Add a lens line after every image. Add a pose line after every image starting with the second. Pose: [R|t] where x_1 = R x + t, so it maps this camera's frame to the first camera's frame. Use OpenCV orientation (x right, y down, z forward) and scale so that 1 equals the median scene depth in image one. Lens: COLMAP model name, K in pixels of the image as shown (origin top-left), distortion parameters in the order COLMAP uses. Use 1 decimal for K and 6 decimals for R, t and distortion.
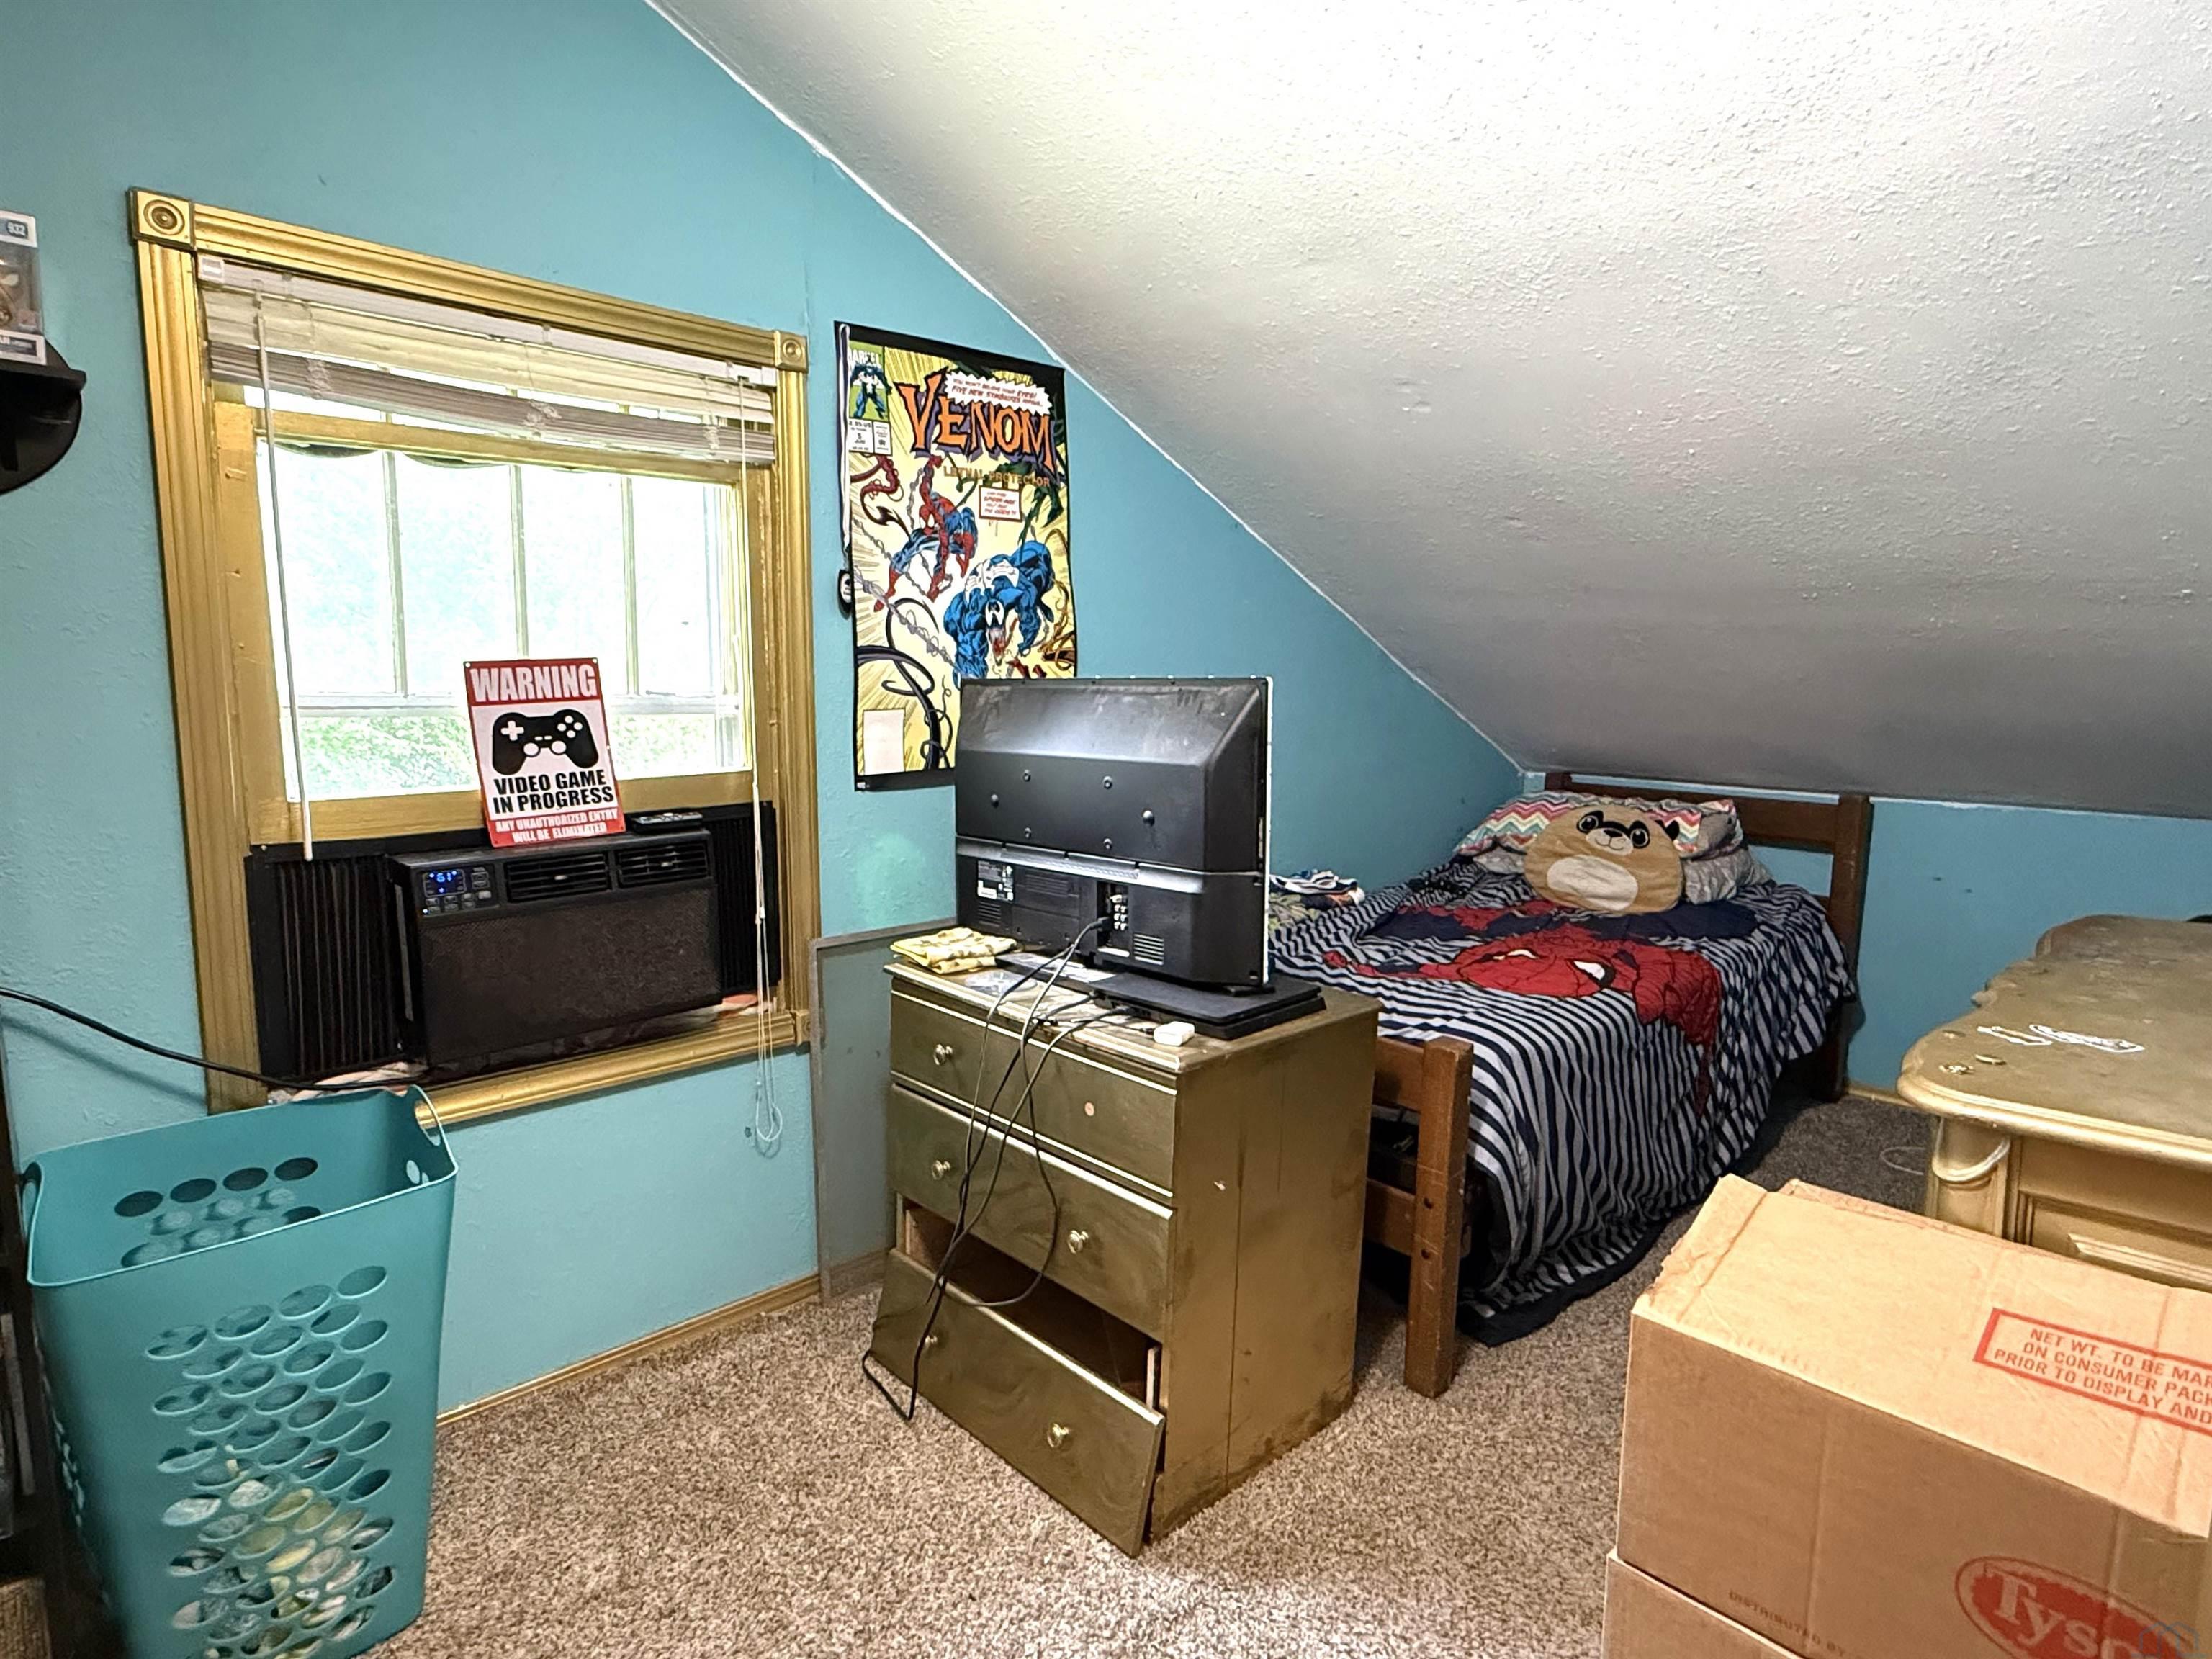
lens RADIAL K [[1193.3, 0, 1098.0], [0, 1193.3, 823.4], [0, 0, 1]] dist [-0.002581, -0.000982]
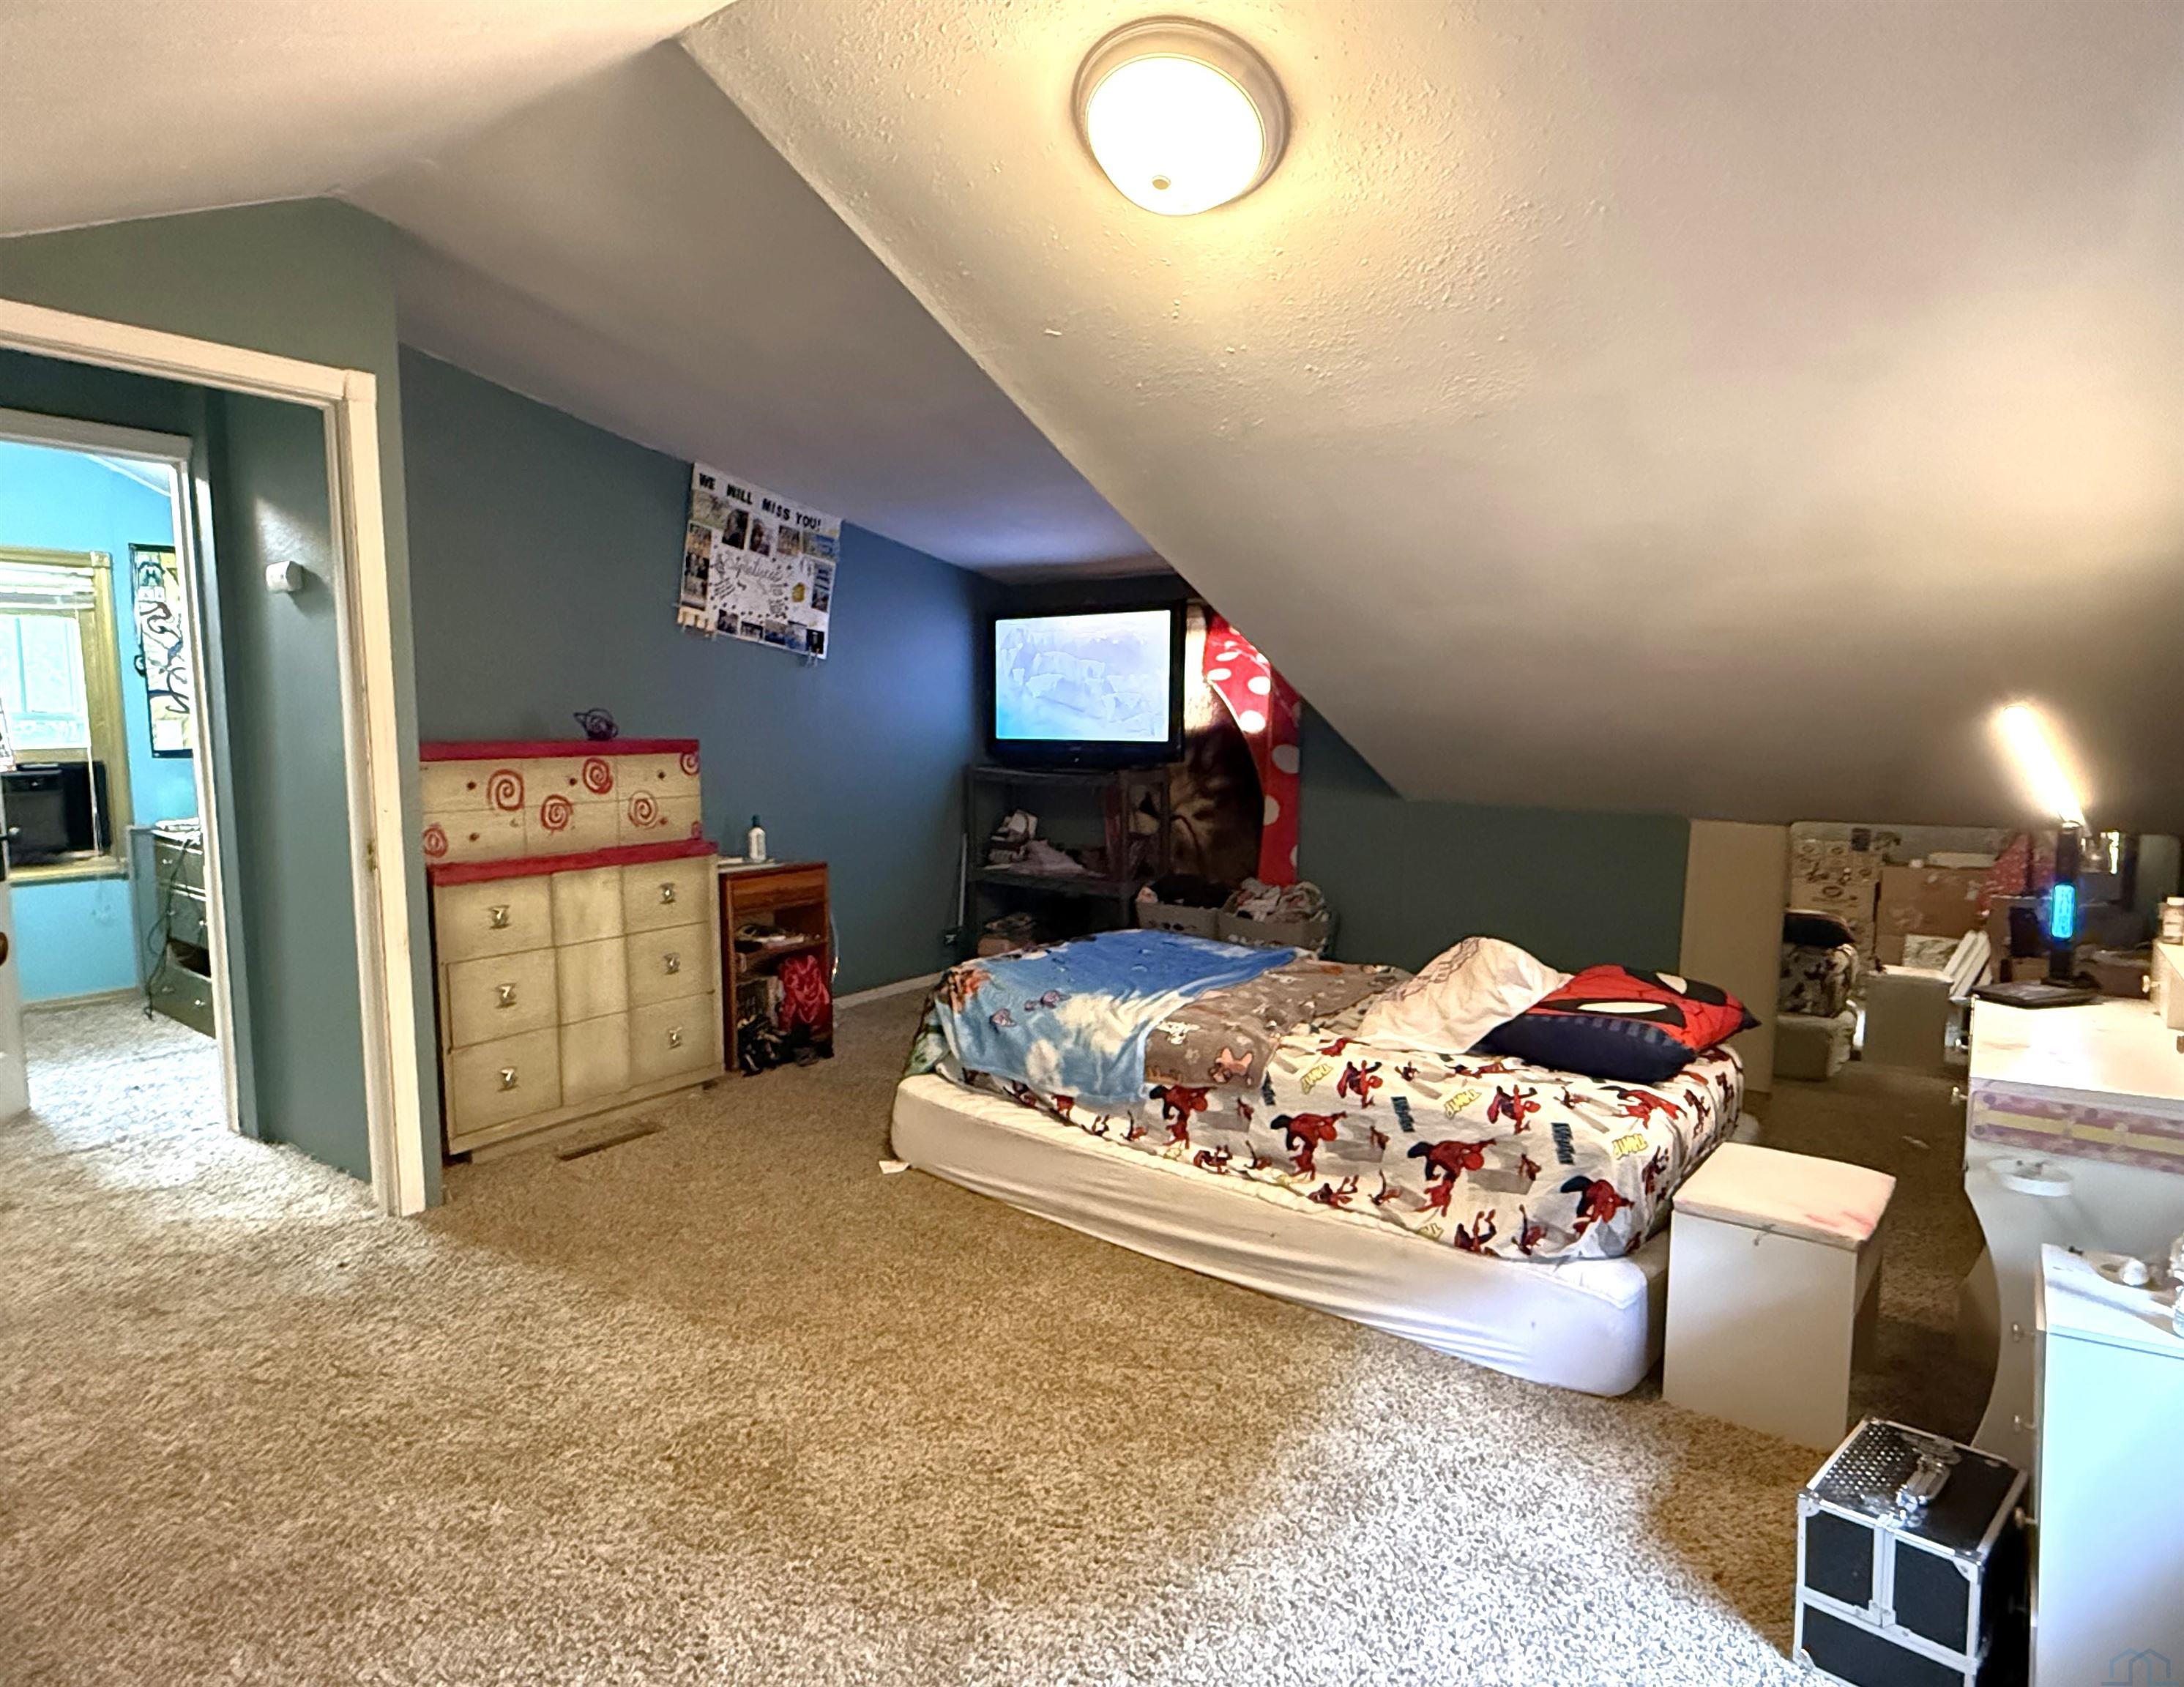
lens RADIAL K [[1279.6, 0, 1082.8], [0, 1279.6, 852.3], [0, 0, 1]] dist [-0.006592, -0.001652]
pose [[0.986549, -0.020074, 0.162230, 1.254290], [0.021906, 0.999715, -0.009510, 0.236162], [-0.161993, 0.012936, 0.986707, -1.786468]]
